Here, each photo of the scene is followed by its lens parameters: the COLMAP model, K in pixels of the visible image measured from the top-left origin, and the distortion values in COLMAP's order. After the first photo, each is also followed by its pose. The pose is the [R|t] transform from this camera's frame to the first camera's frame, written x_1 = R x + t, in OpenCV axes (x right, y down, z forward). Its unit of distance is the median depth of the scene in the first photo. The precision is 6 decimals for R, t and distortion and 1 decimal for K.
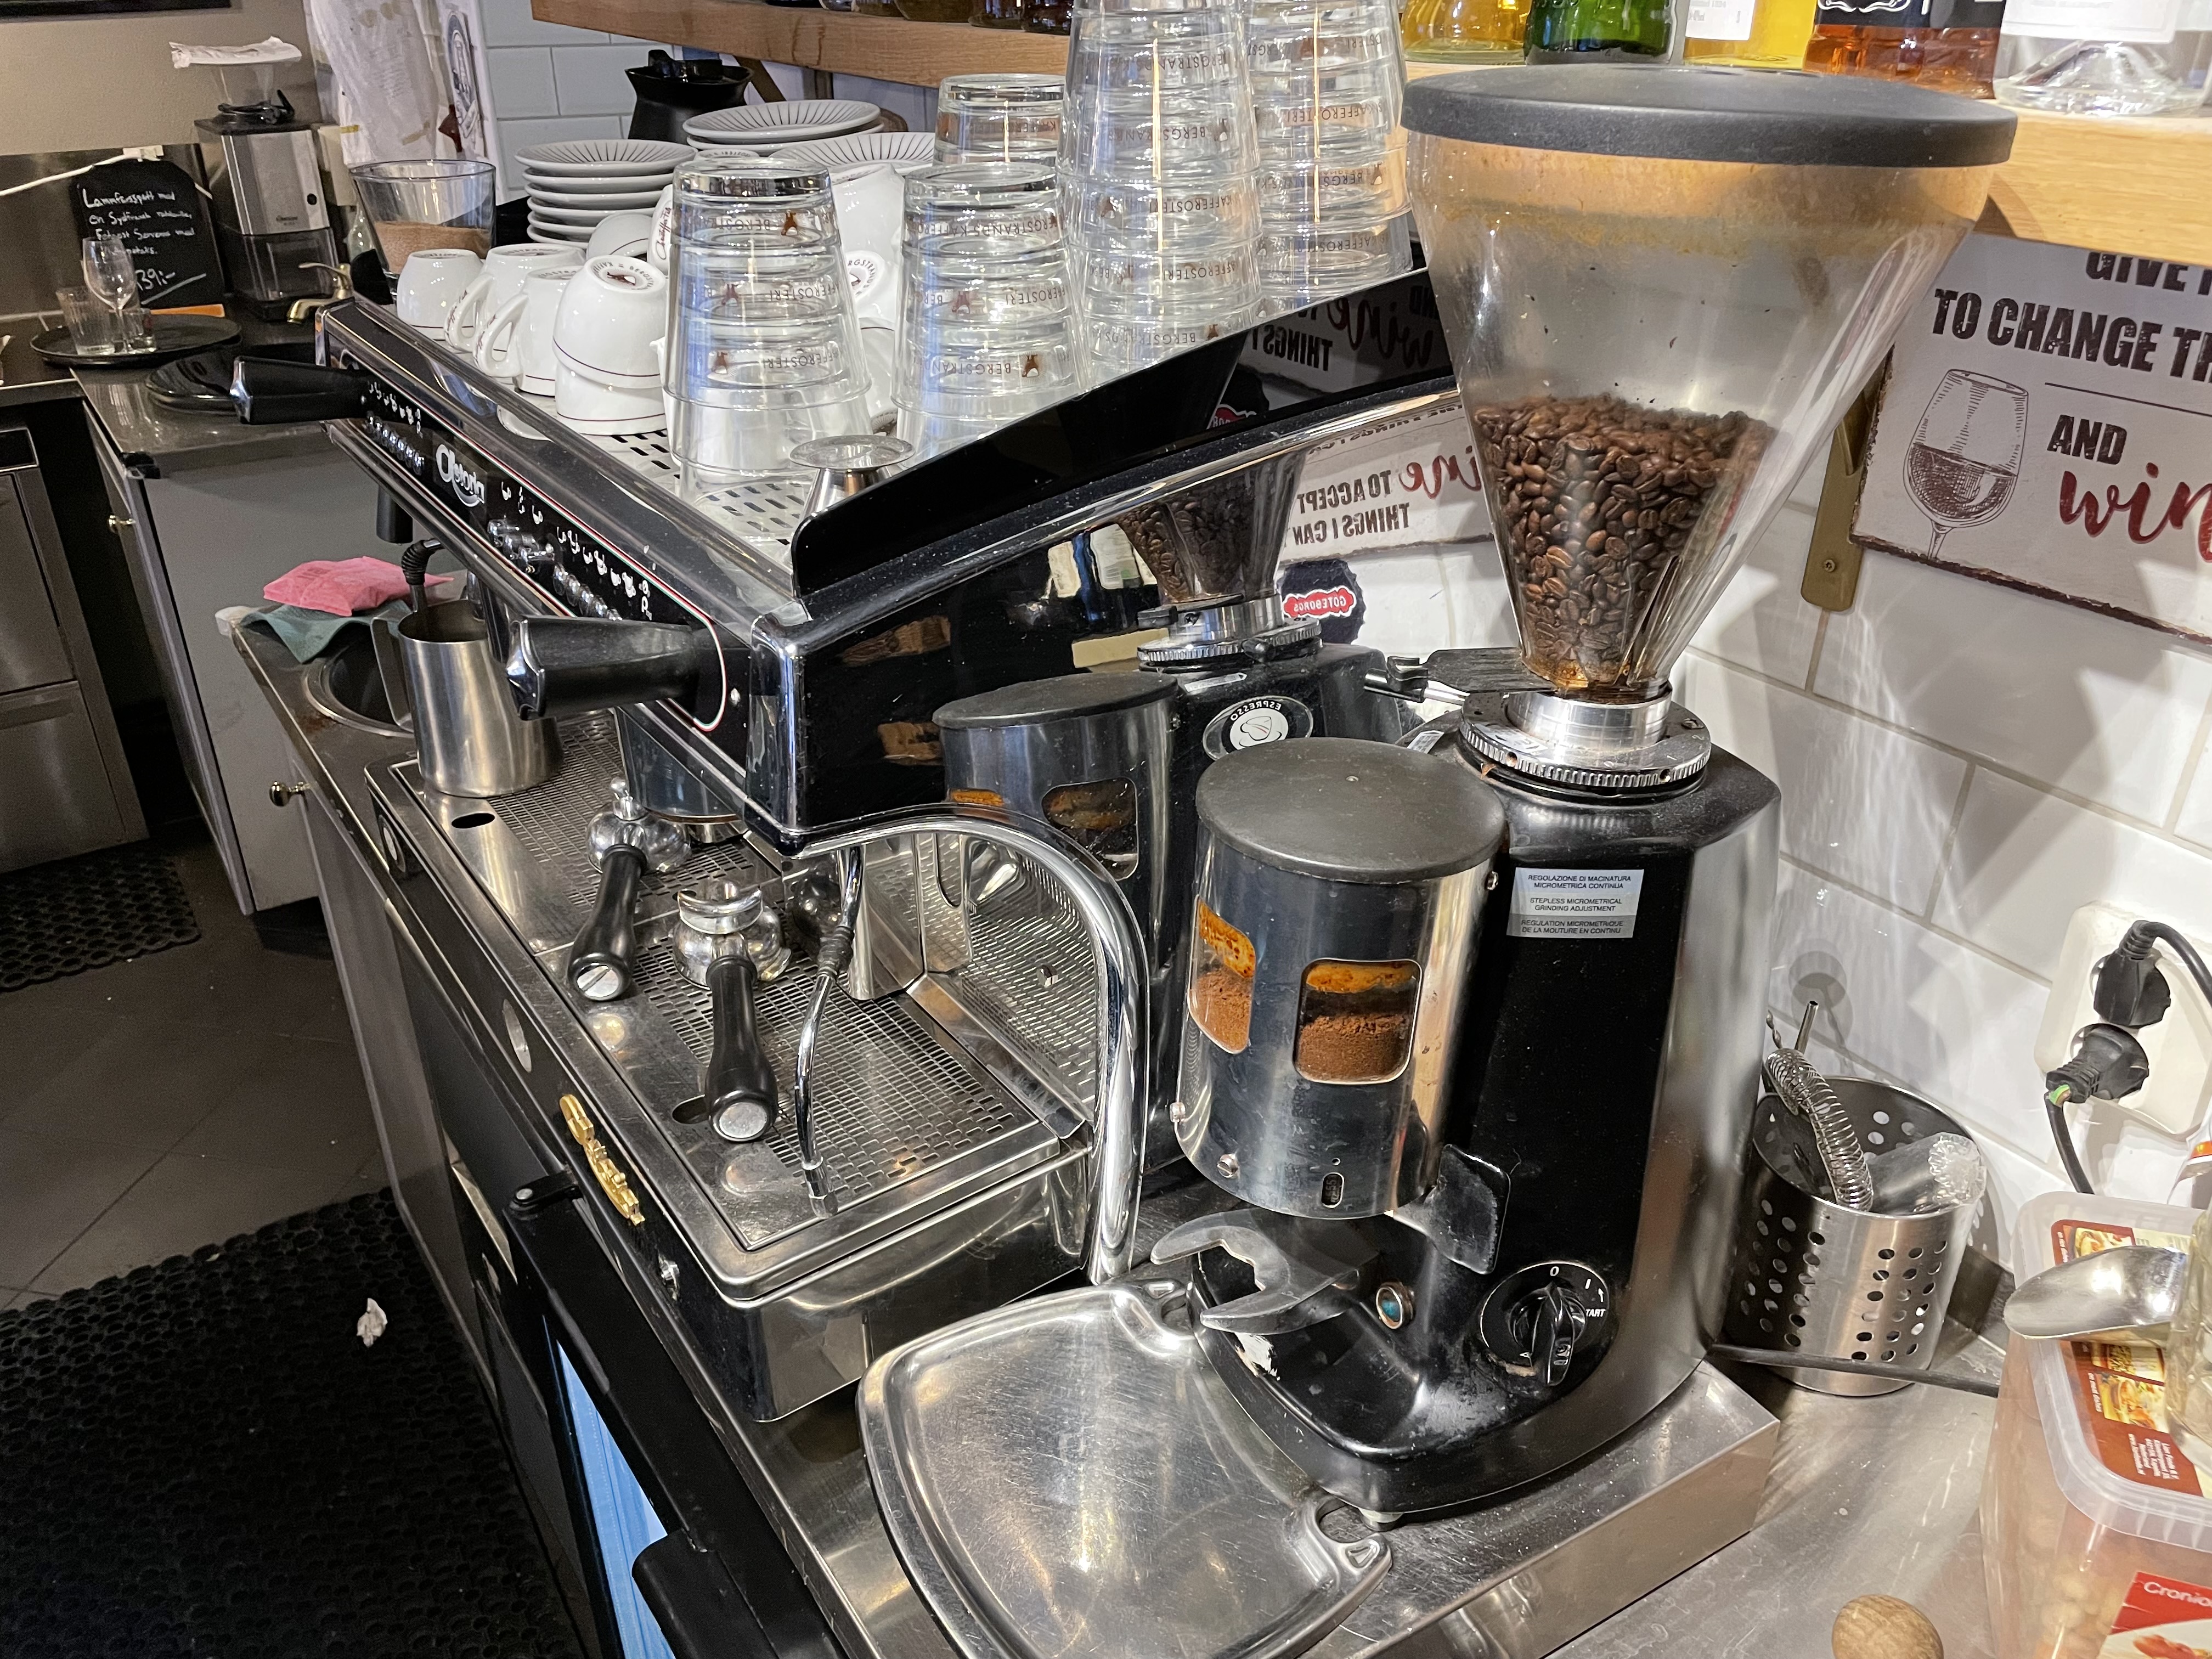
lens RADIAL K [[1683.3, 0, 1090.3], [0, 1683.3, 859.2], [0, 0, 1]] dist [0.053948, -0.103247]
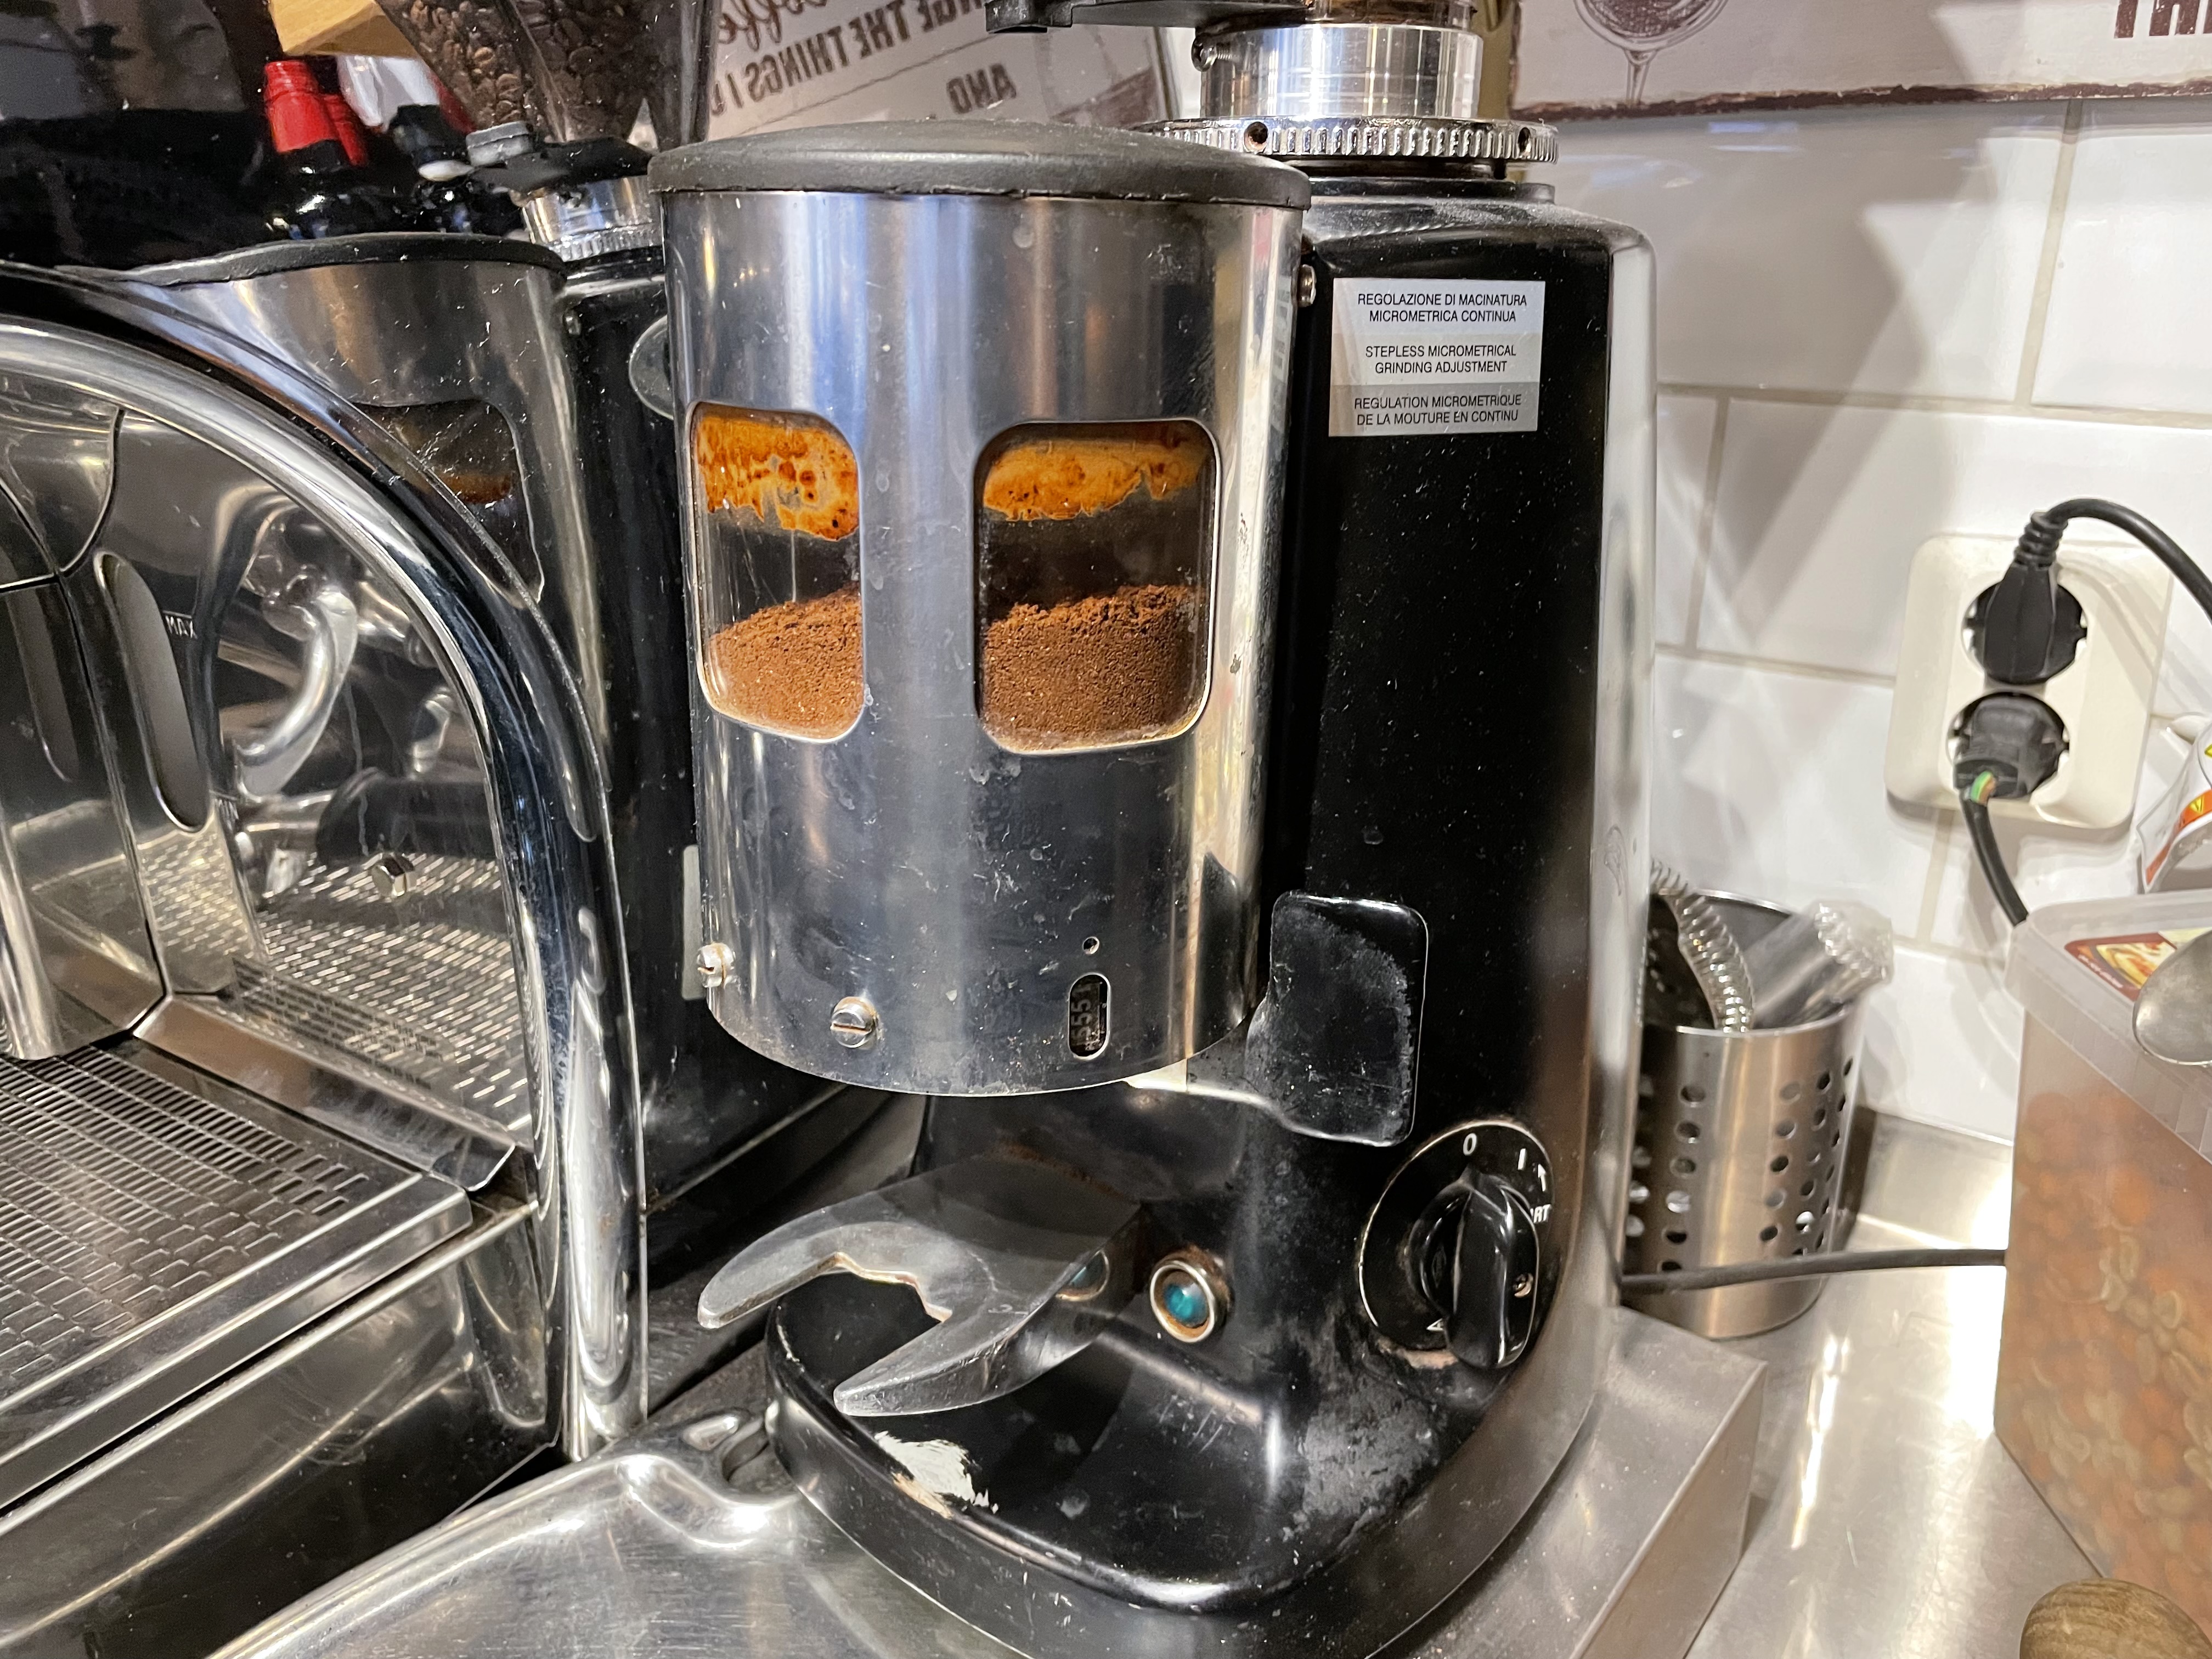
lens RADIAL K [[1683.3, 0, 1090.3], [0, 1683.3, 859.2], [0, 0, 1]] dist [0.053948, -0.103247]
pose [[0.926732, -0.138784, 0.349152, -0.009922], [0.186393, 0.976685, -0.106511, 0.174527], [-0.326229, 0.163786, 0.930993, 0.484050]]
